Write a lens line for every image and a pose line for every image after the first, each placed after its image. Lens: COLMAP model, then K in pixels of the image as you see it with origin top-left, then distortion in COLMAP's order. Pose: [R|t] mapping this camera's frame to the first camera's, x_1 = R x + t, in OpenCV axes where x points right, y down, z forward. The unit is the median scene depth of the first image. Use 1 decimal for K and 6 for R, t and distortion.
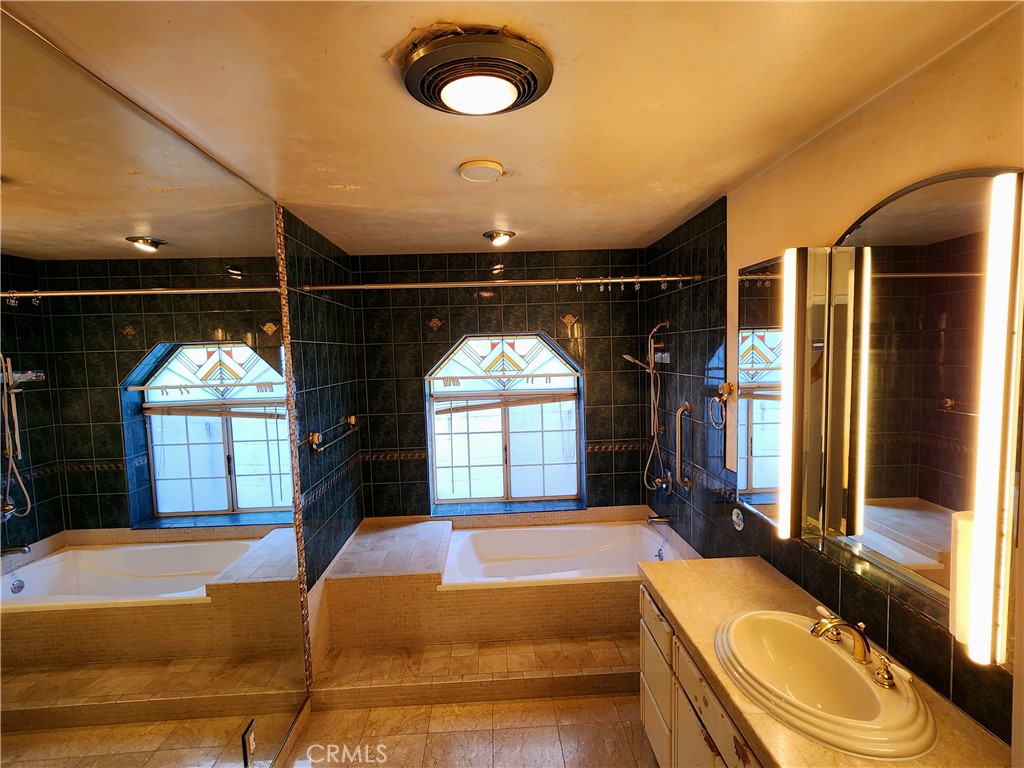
lens RADIAL K [[494.6, 0, 510.9], [0, 494.6, 387.5], [0, 0, 1]] dist [-0.006183, 0.005259]
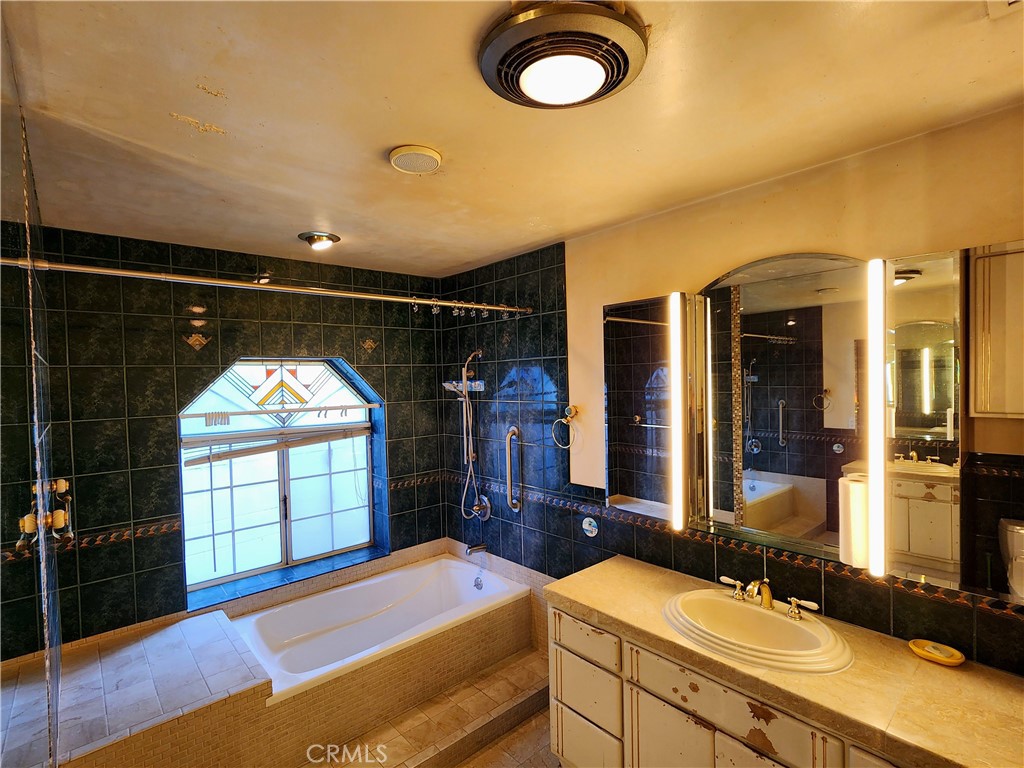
lens RADIAL K [[494.6, 0, 509.8], [0, 494.6, 387.8], [0, 0, 1]] dist [-0.006183, 0.005259]
pose [[0.778001, -0.001961, 0.628260, -0.250362], [0.048468, 0.997202, -0.056908, 0.004751], [-0.626391, 0.074725, 0.775919, 0.143632]]
